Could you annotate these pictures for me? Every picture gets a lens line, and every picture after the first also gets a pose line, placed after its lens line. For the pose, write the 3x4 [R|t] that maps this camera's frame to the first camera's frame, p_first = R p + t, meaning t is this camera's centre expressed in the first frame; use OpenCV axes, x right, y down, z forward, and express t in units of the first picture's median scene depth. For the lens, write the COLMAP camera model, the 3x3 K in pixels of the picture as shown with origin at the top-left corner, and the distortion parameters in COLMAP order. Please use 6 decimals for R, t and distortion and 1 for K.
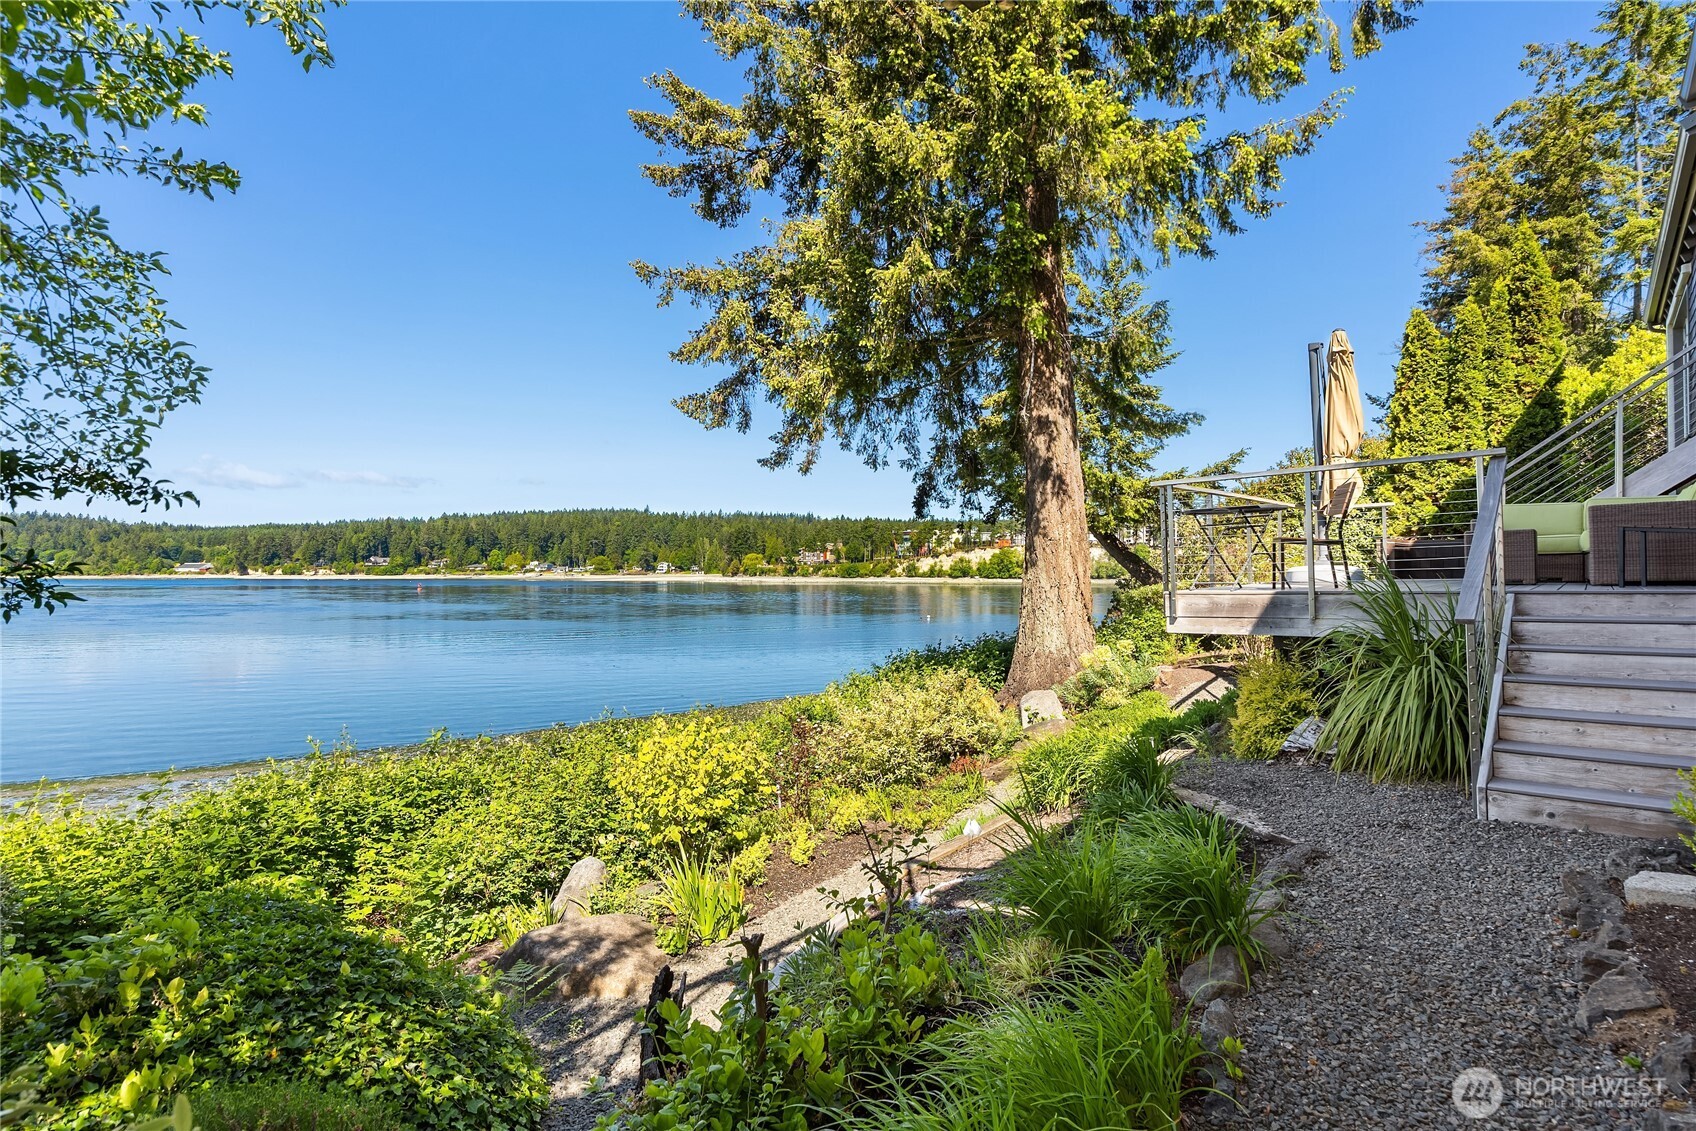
lens RADIAL K [[818.8, 0, 849.7], [0, 818.8, 567.7], [0, 0, 1]] dist [-0.016843, 0.001136]
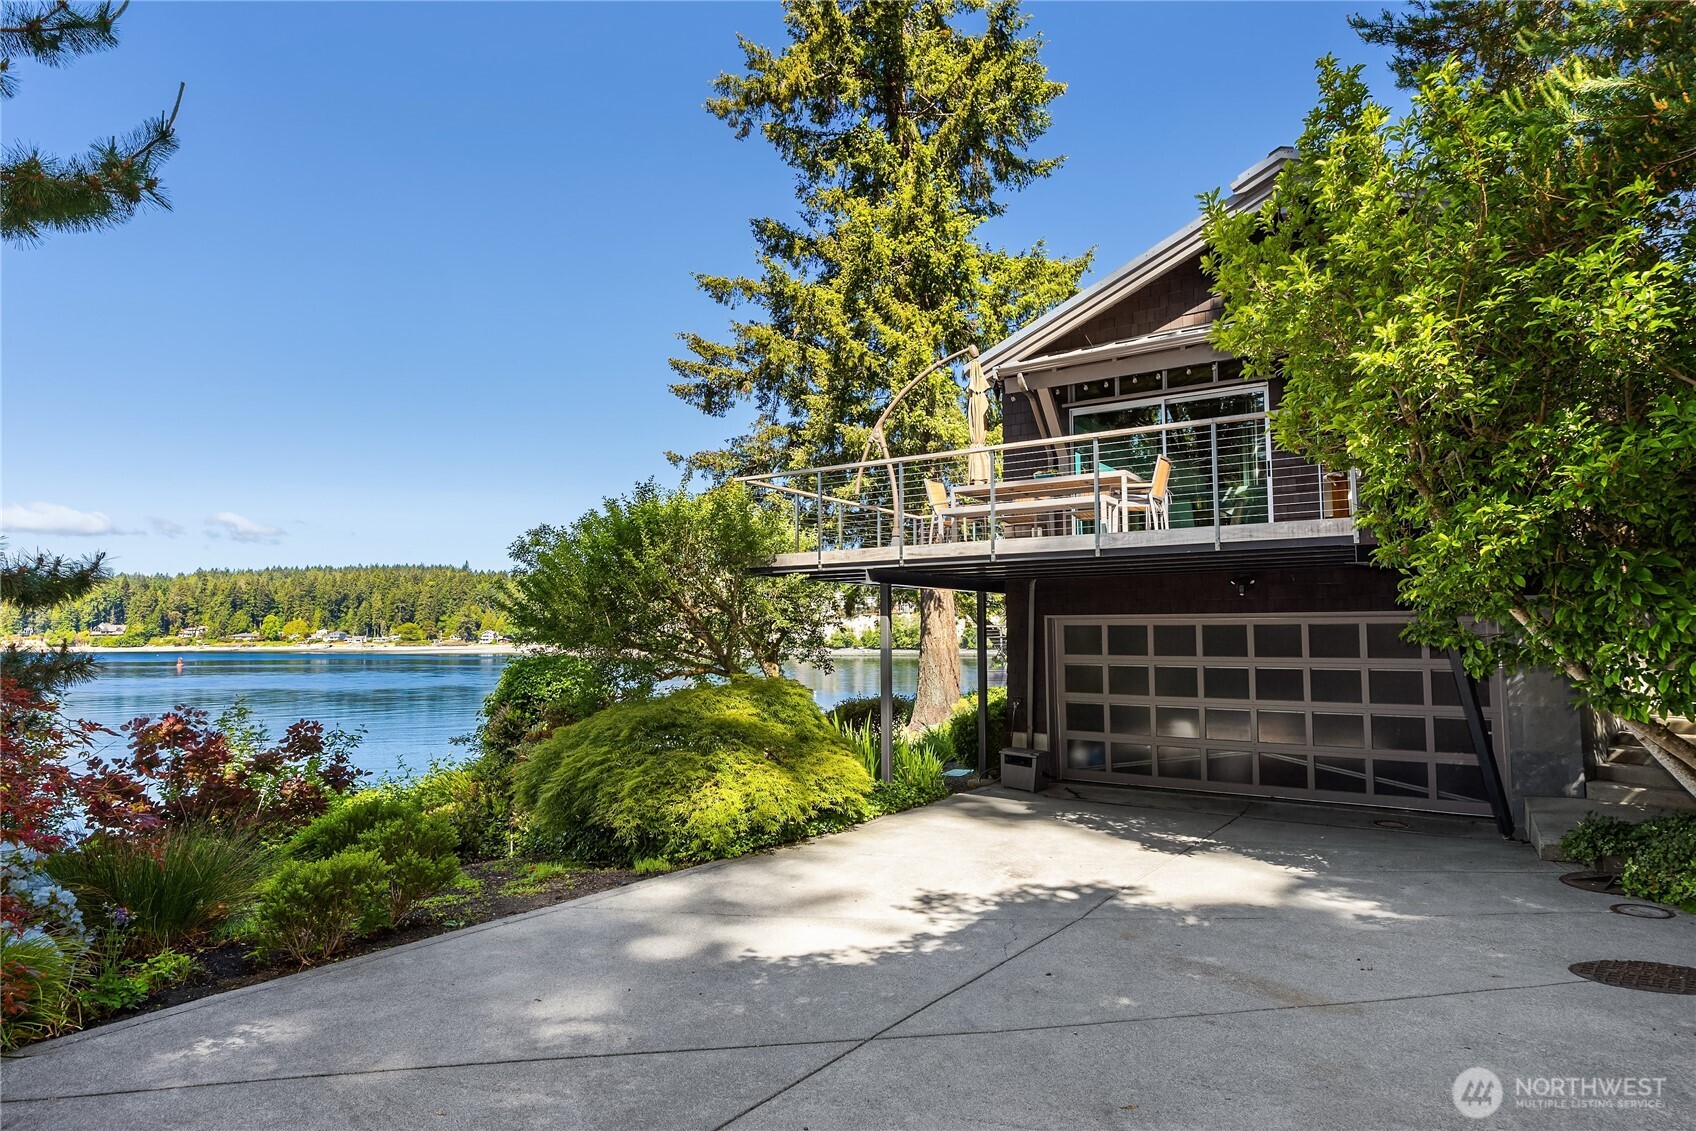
lens RADIAL K [[975.1, 0, 838.2], [0, 975.1, 559.8], [0, 0, 1]] dist [-0.004951, -0.000416]
pose [[0.990954, 0.008573, 0.133931, -0.072541], [0.001771, 0.997035, -0.076926, -0.013093], [-0.134194, 0.076467, 0.988000, -0.314137]]
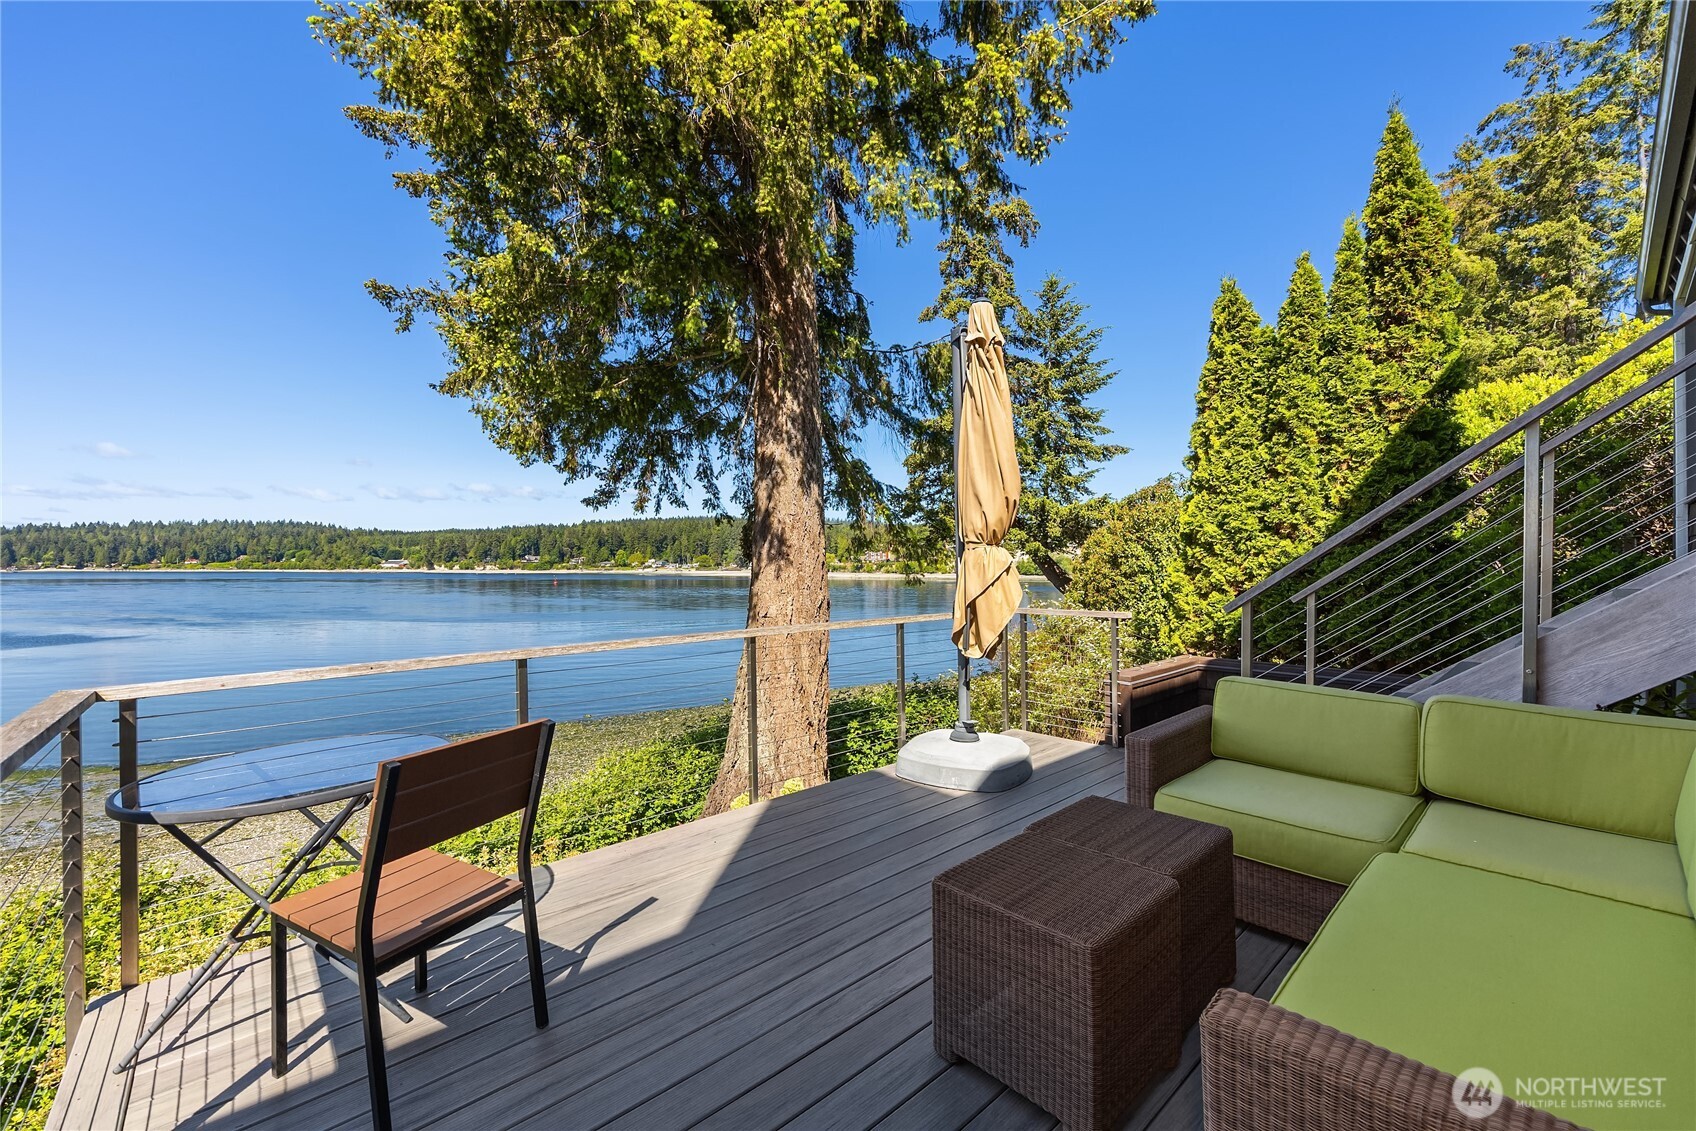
lens RADIAL K [[680.4, 0, 857.4], [0, 680.4, 563.0], [0, 0, 1]] dist [-0.010662, 0.000344]
pose [[0.995928, 0.000411, -0.090147, 0.125618], [-0.000376, 1.000000, 0.000412, -0.027726], [0.090147, -0.000377, 0.995928, 0.123937]]
